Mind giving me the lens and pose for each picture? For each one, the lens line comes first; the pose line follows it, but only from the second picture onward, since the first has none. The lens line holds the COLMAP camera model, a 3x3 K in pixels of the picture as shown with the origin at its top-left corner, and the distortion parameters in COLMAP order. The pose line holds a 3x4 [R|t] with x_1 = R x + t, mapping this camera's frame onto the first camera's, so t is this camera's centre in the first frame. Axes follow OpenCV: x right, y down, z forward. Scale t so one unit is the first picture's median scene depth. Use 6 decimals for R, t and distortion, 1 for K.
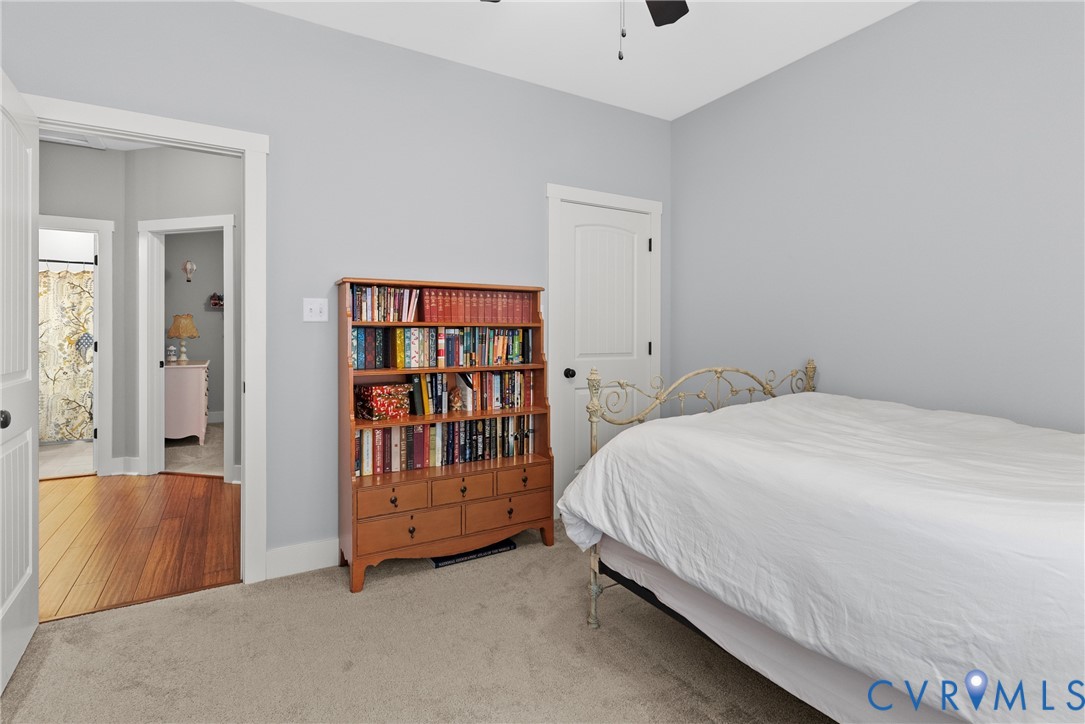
lens RADIAL K [[519.7, 0, 529.7], [0, 519.7, 331.4], [0, 0, 1]] dist [0.001048, 0.001281]
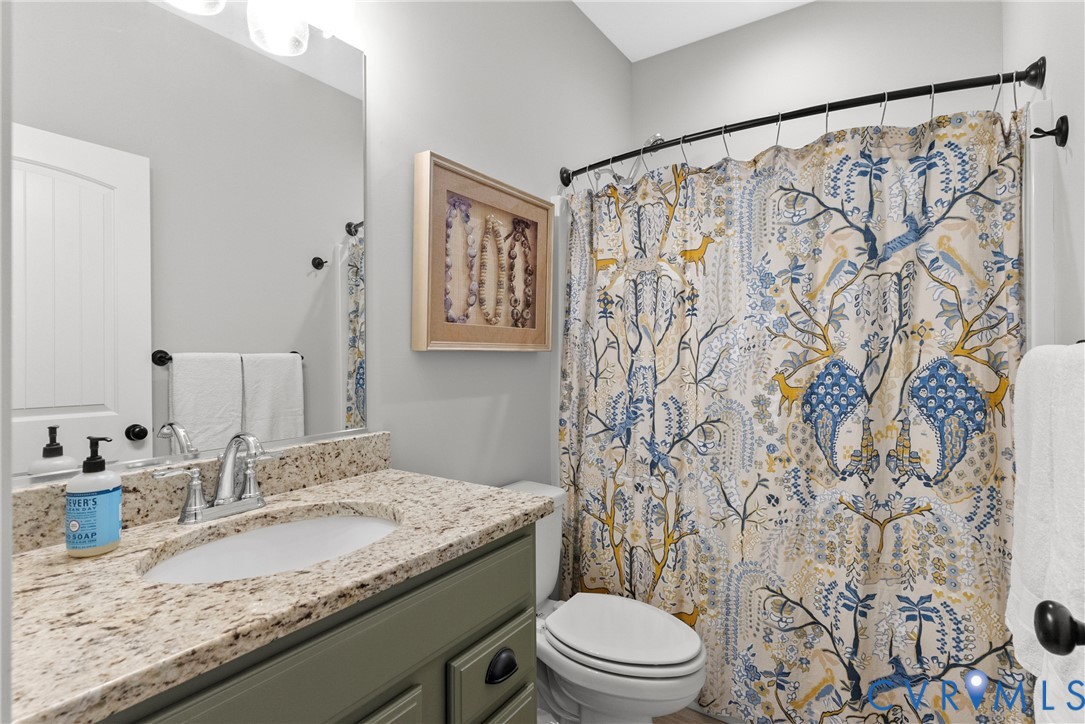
lens RADIAL K [[519.7, 0, 542.9], [0, 519.7, 357.6], [0, 0, 1]] dist [0.001048, 0.001281]
pose [[0.415231, 0.000789, -0.909716, -0.677092], [0.005589, 0.999979, 0.003418, -0.000757], [0.909699, -0.006503, 0.415218, 0.758114]]
